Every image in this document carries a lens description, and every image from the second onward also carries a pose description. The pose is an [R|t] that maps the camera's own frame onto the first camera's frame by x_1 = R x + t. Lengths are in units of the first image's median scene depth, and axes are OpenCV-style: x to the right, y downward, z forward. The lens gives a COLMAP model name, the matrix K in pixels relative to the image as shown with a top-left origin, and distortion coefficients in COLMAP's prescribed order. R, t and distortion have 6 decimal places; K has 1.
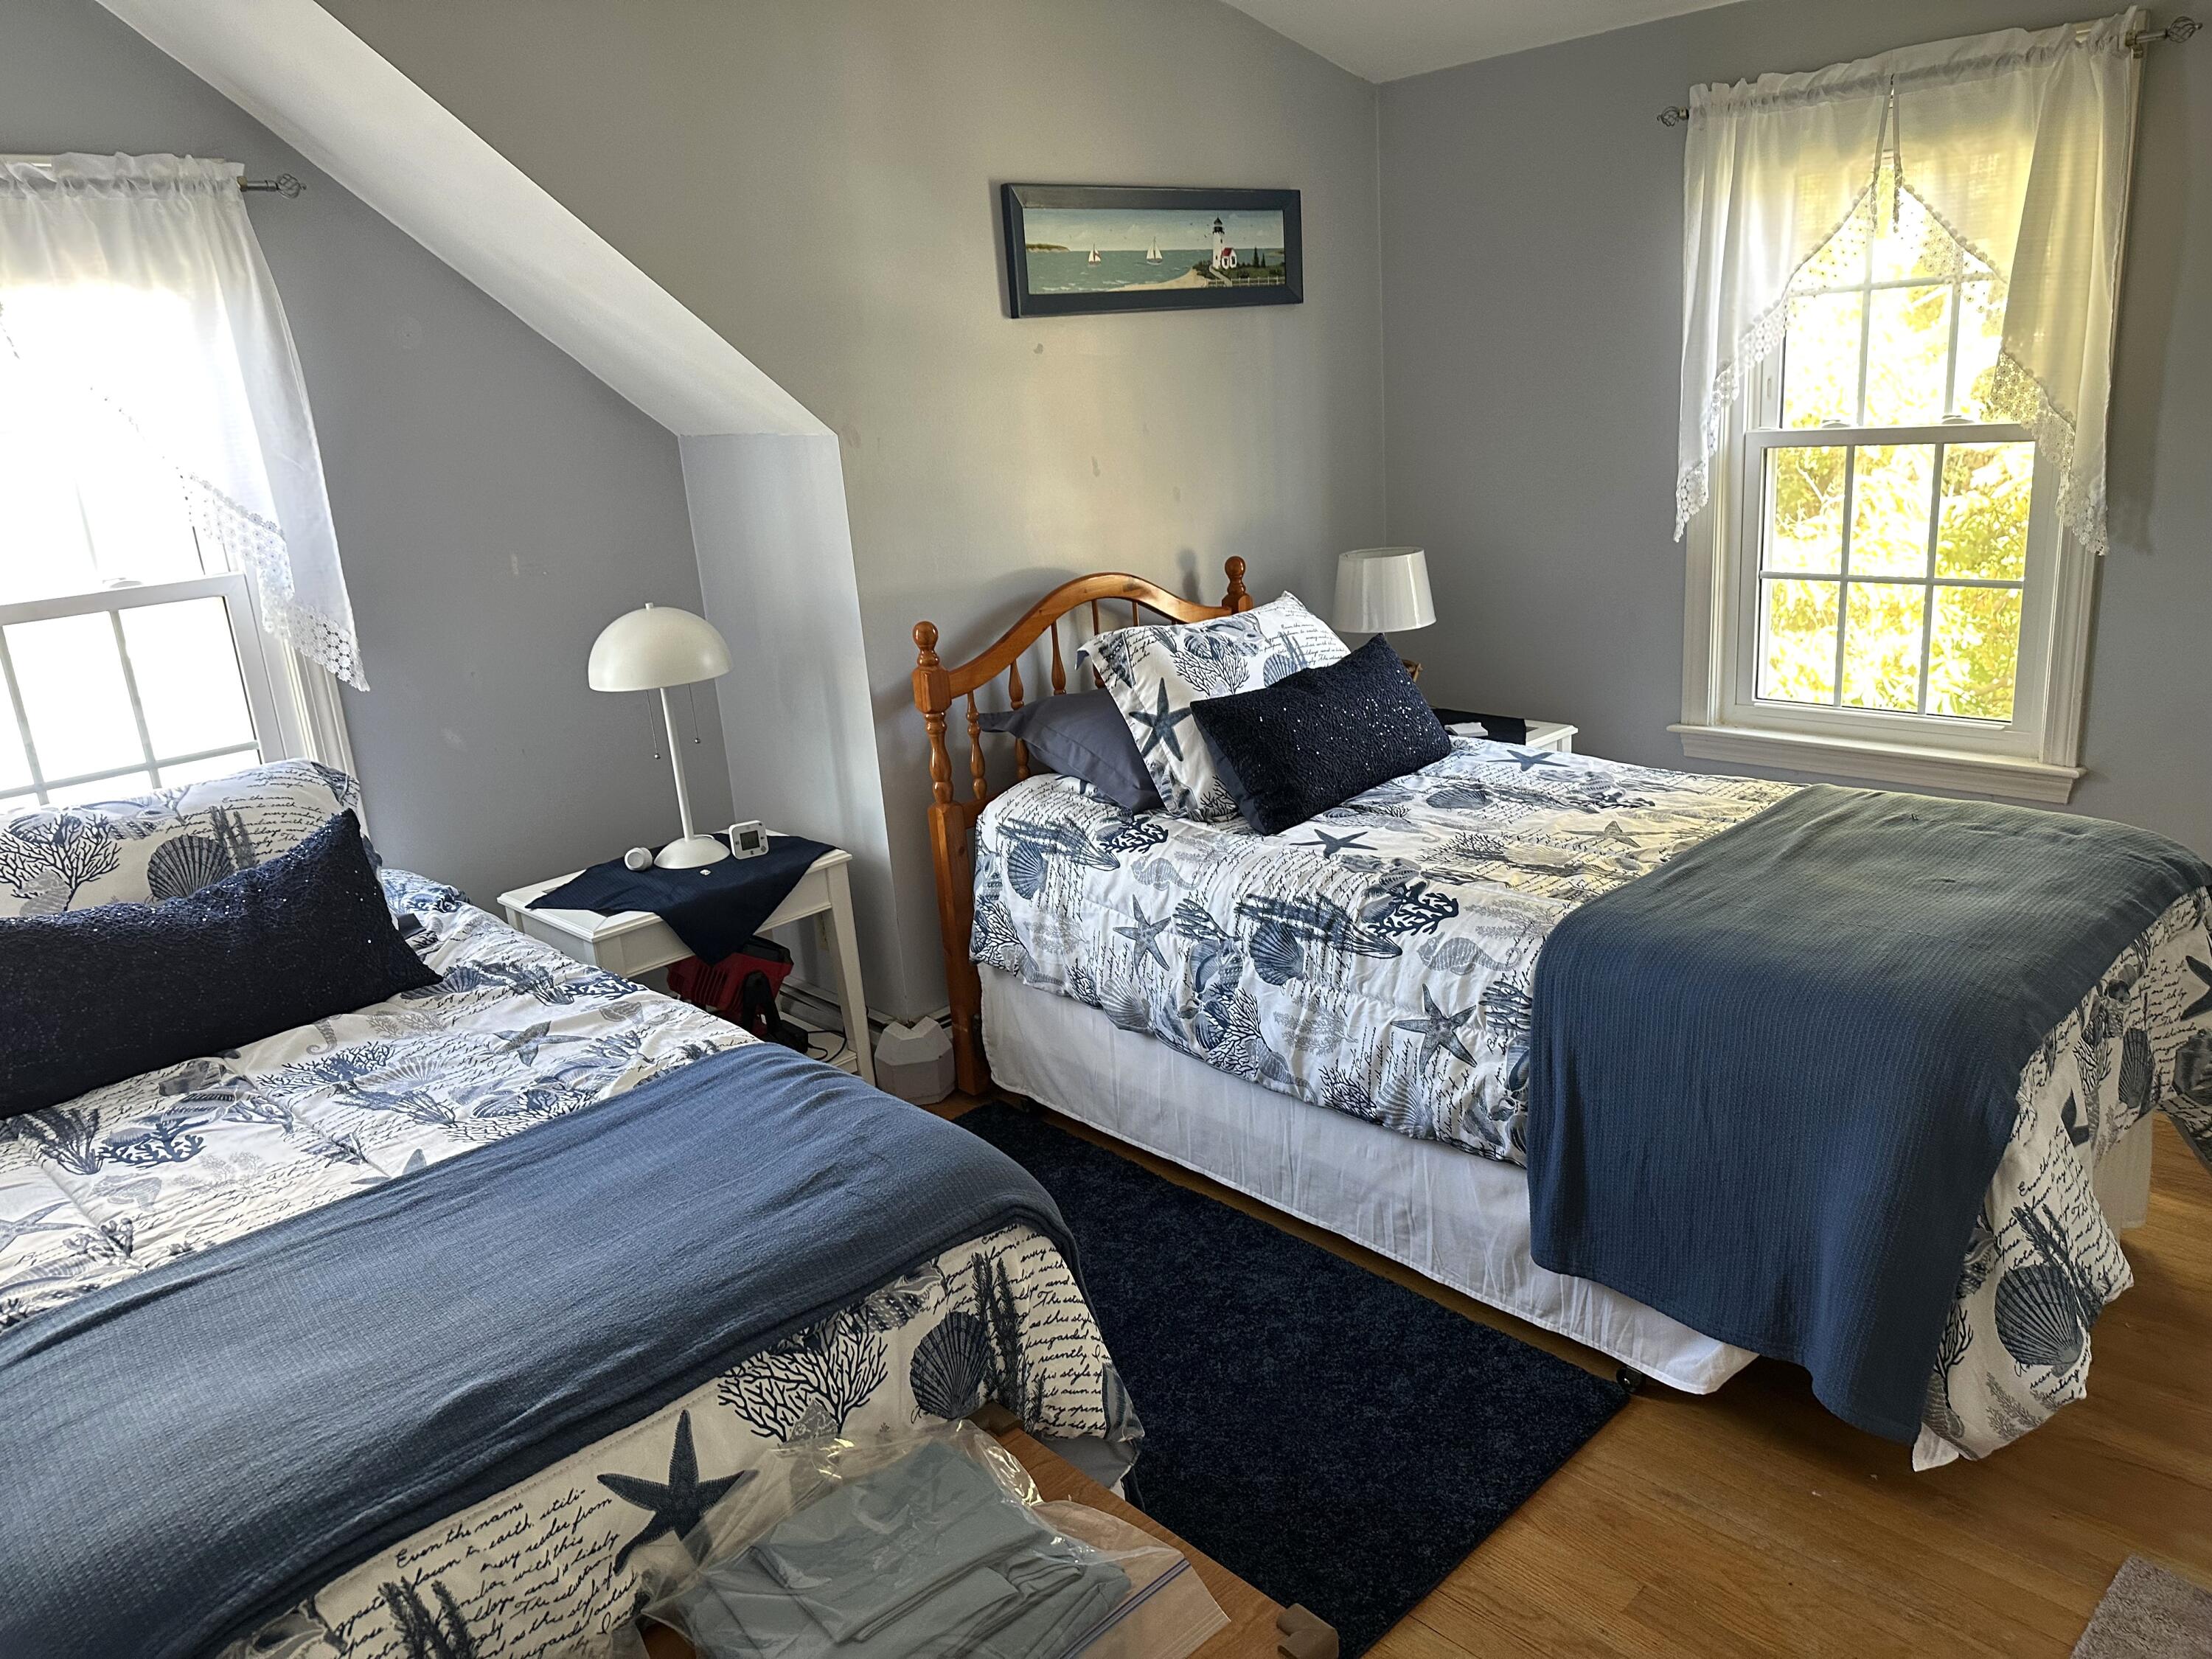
lens RADIAL K [[1582.5, 0, 1085.7], [0, 1582.5, 824.4], [0, 0, 1]] dist [0.038989, -0.038353]
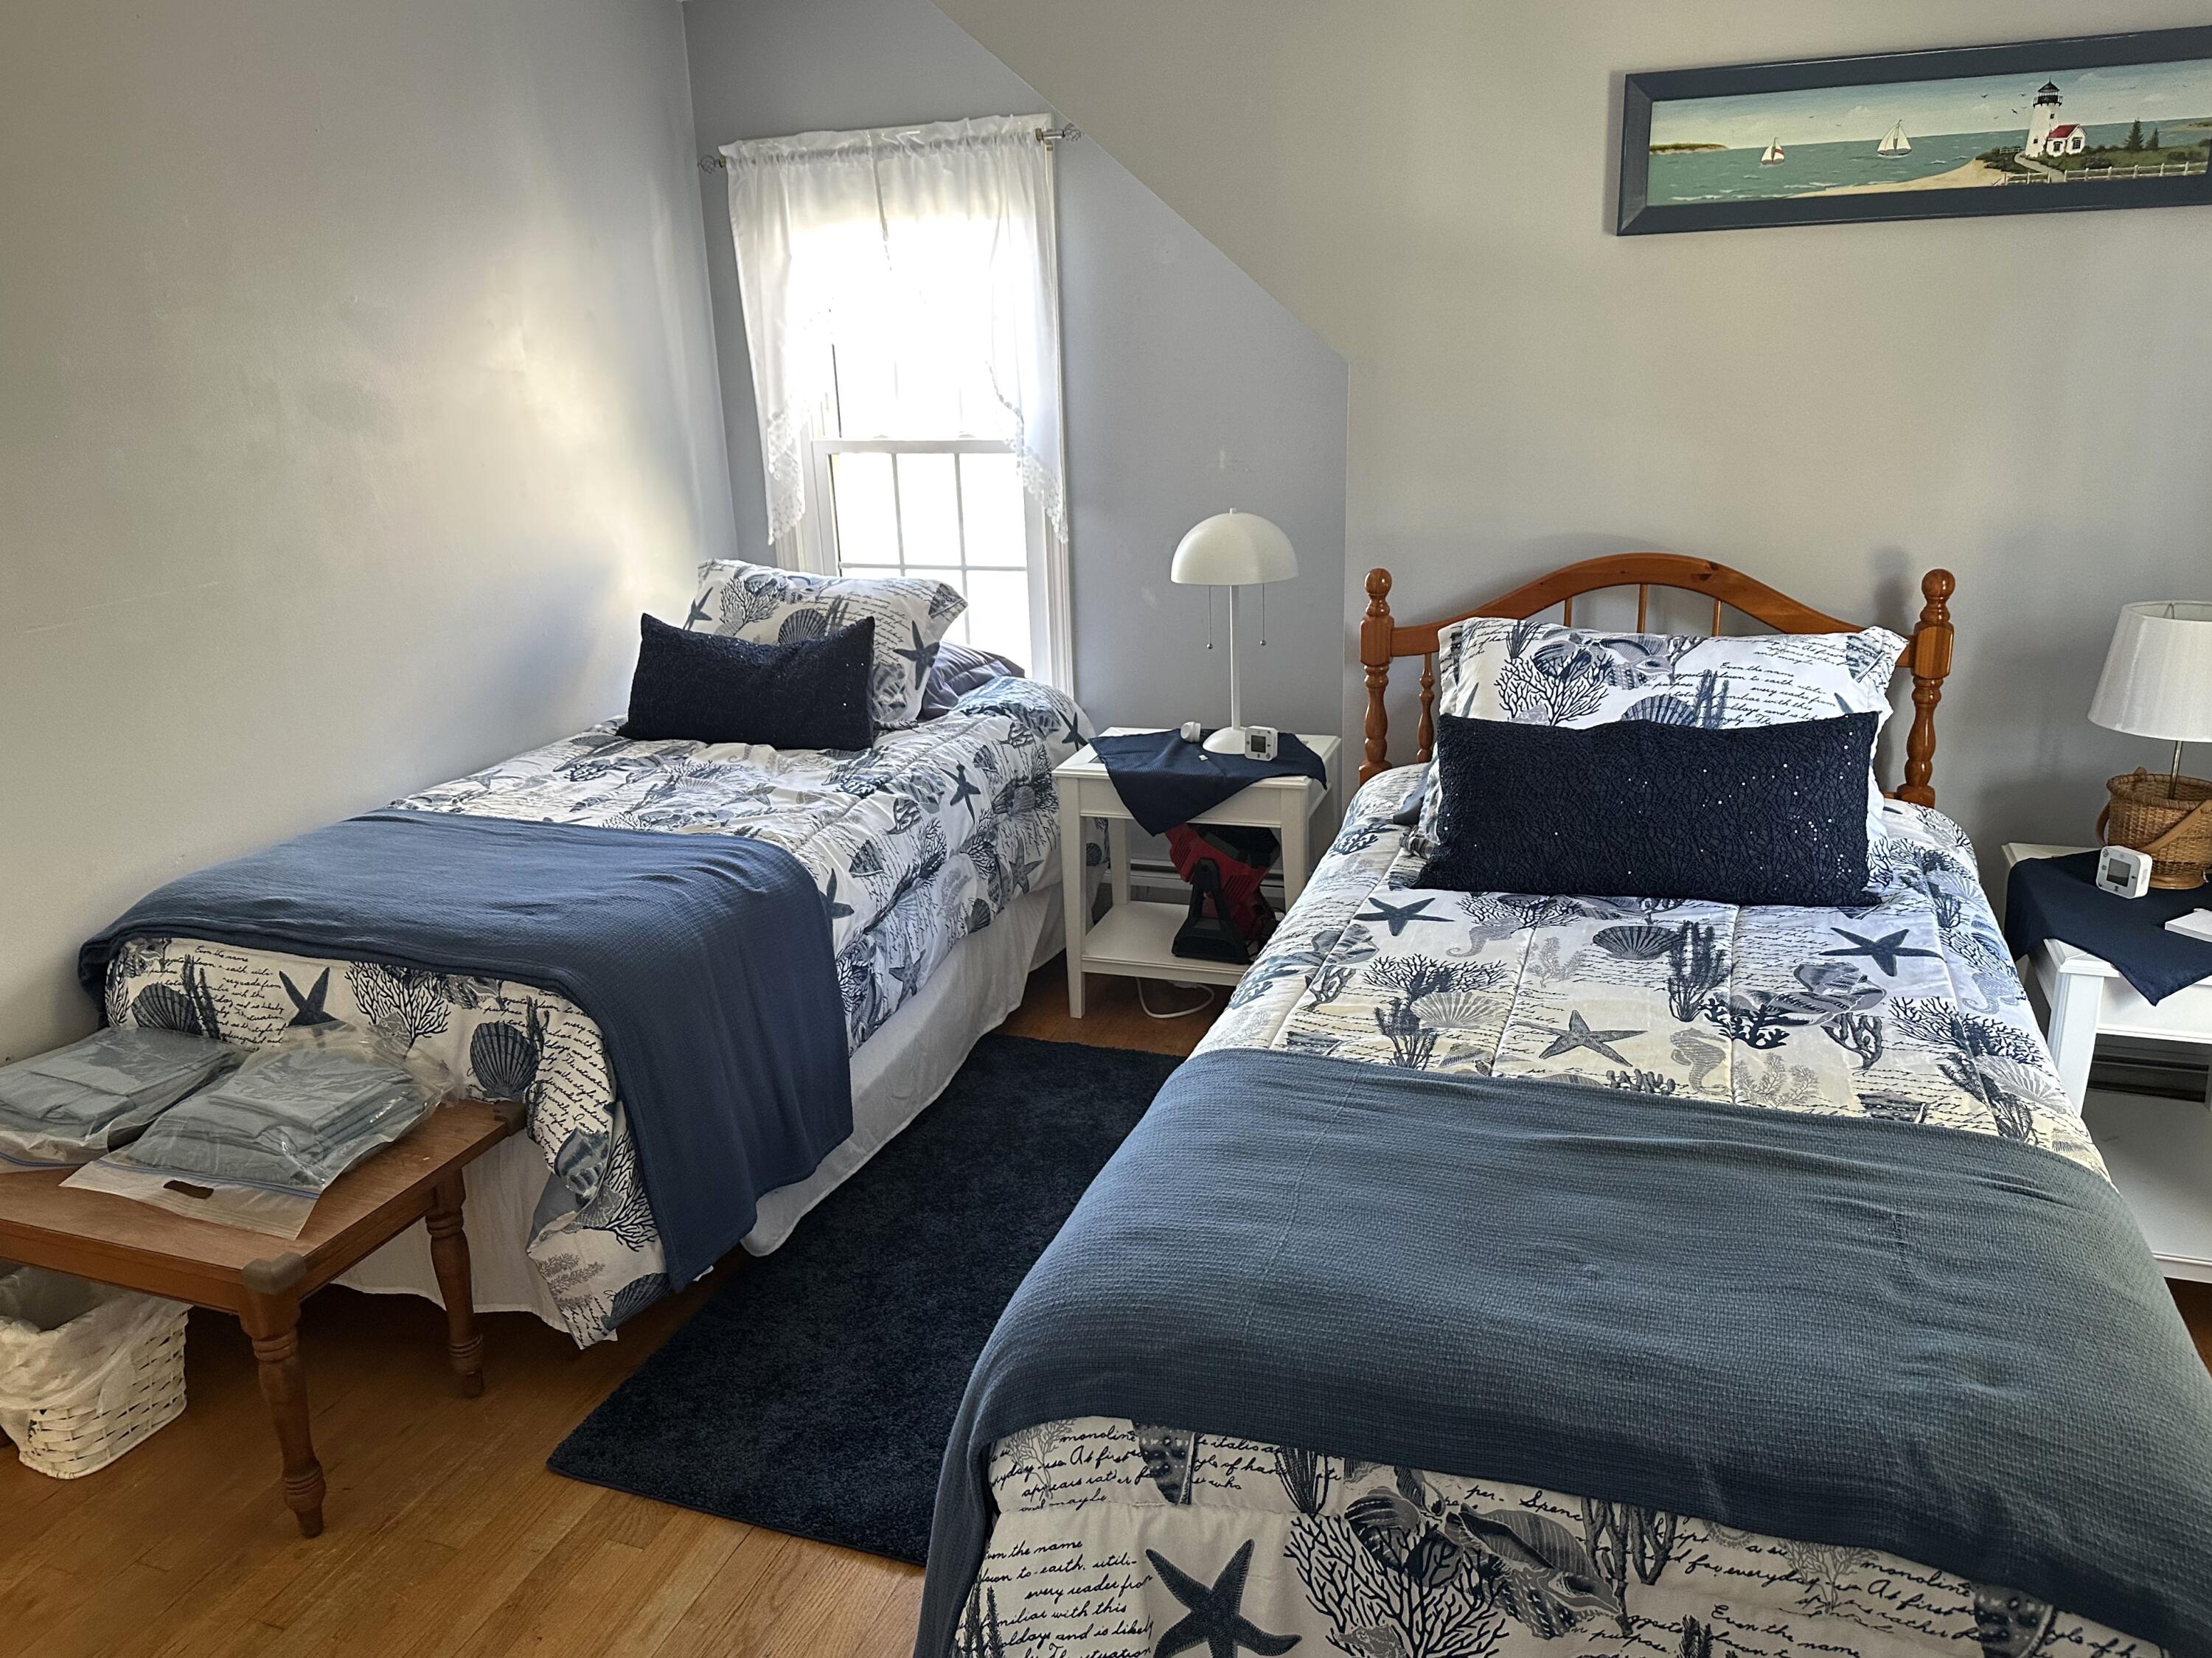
lens RADIAL K [[1582.4, 0, 1086.0], [0, 1582.4, 852.0], [0, 0, 1]] dist [0.038989, -0.038353]
pose [[0.452428, 0.333073, -0.827267, 0.792445], [-0.246700, 0.938180, 0.242810, -0.188019], [0.856999, 0.094232, 0.506628, 0.457445]]
